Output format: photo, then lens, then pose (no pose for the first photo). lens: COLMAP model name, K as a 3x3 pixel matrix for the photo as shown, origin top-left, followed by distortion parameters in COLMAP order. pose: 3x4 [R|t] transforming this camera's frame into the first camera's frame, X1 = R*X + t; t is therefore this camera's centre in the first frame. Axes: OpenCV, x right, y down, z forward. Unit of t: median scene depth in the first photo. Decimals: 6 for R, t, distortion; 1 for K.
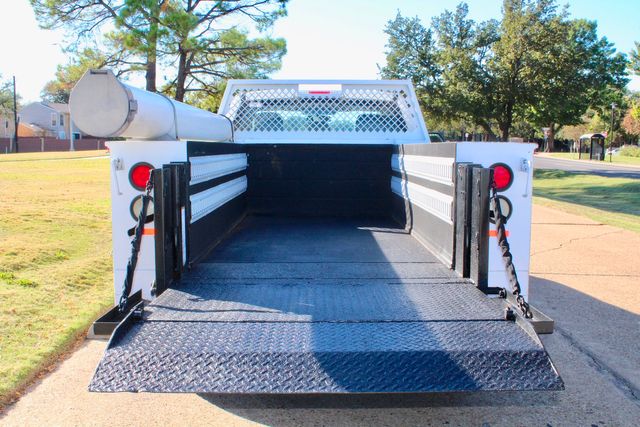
lens RADIAL K [[644.3, 0, 317.1], [0, 644.3, 221.3], [0, 0, 1]] dist [-0.074869, 0.000000]
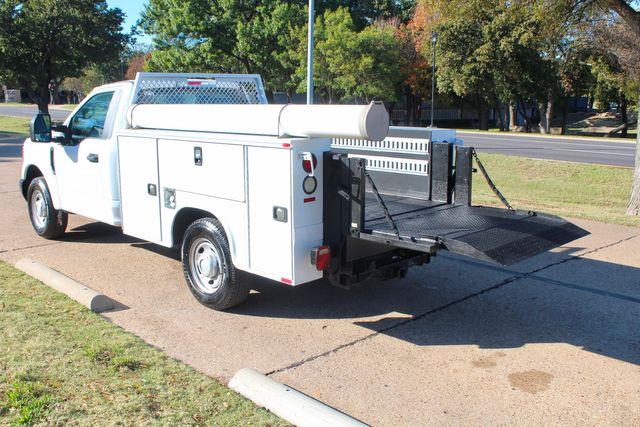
lens RADIAL K [[628.1, 0, 321.8], [0, 628.1, 223.7], [0, 0, 1]] dist [-0.085353, 0.000000]
pose [[0.704836, -0.148132, 0.693731, -0.111397], [0.087183, 0.988629, 0.122524, -0.009280], [-0.703992, -0.025878, 0.709736, -0.004999]]
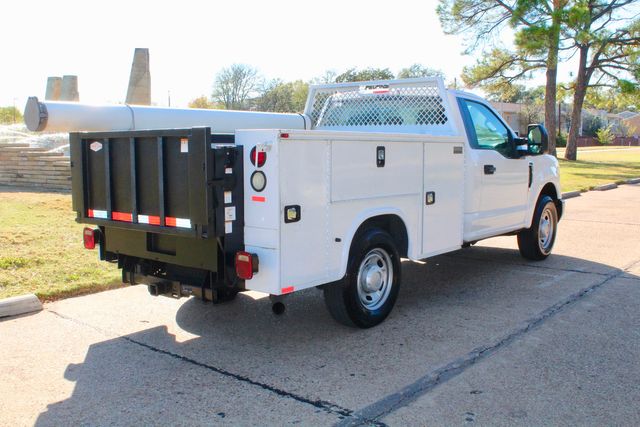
lens RADIAL K [[664.3, 0, 317.8], [0, 664.3, 216.5], [0, 0, 1]] dist [-0.078418, 0.000000]
pose [[0.773097, 0.064251, -0.631026, 0.109321], [-0.070307, 0.997406, 0.015419, 0.002185], [0.630380, 0.032445, 0.775609, 0.001325]]
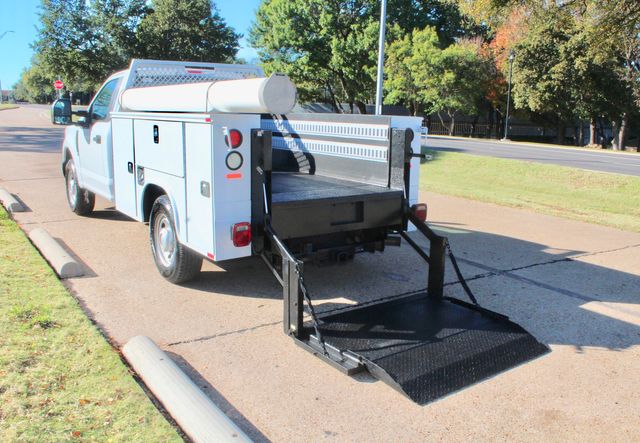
lens RADIAL K [[571.4, 0, 340.3], [0, 571.4, 237.1], [0, 0, 1]] dist [-0.144429, 0.104423]
pose [[0.796874, -0.119985, 0.592112, -0.076349], [0.050496, 0.989879, 0.132629, -0.000542], [-0.602032, -0.075789, 0.794867, -0.018065]]
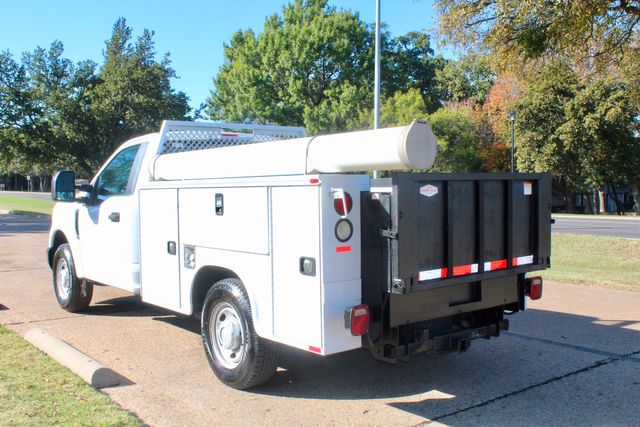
lens RADIAL K [[664.3, 0, 319.3], [0, 664.3, 222.9], [0, 0, 1]] dist [-0.078418, 0.000000]
pose [[0.781172, -0.049492, 0.622351, -0.095415], [0.089799, 0.995394, -0.033557, 0.000418], [-0.617824, 0.082100, 0.782019, 0.003370]]
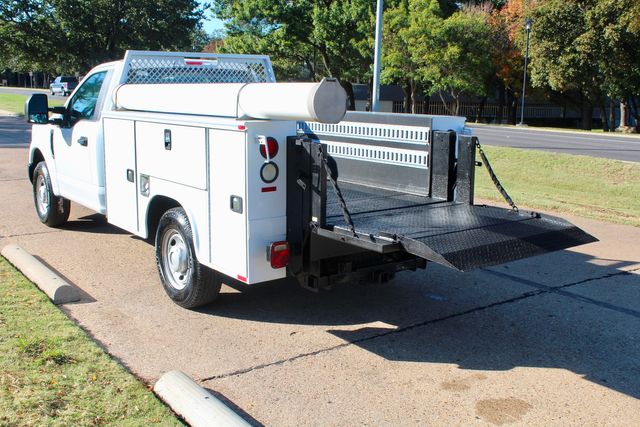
lens RADIAL K [[679.7, 0, 319.5], [0, 679.7, 225.8], [0, 0, 1]] dist [-0.064264, 0.000000]
pose [[0.795077, -0.116454, 0.595223, -0.091024], [0.062524, 0.991902, 0.110545, -0.005166], [-0.603277, -0.050676, 0.795920, -0.017014]]
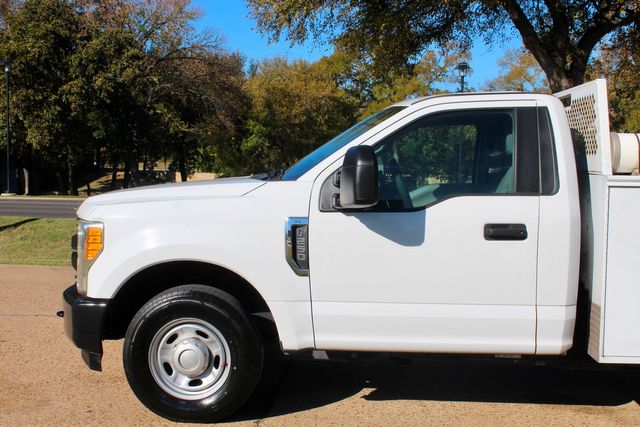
lens RADIAL K [[819.7, 0, 327.2], [0, 819.7, 235.5], [0, 0, 1]] dist [-0.051970, 0.000000]
pose [[0.055124, -0.099094, 0.993550, -0.156866], [0.104221, 0.990199, 0.092978, -0.026169], [-0.993025, 0.098423, 0.064912, 0.193509]]
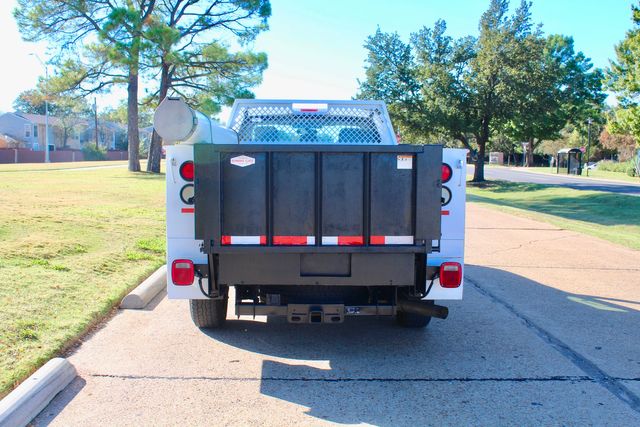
lens RADIAL K [[664.3, 0, 319.3], [0, 664.3, 217.4], [0, 0, 1]] dist [-0.078418, 0.000000]
pose [[0.999327, 0.003114, 0.036538, -0.003615], [-0.002001, 0.999533, -0.030478, 0.006532], [-0.036616, 0.030384, 0.998867, -0.039738]]
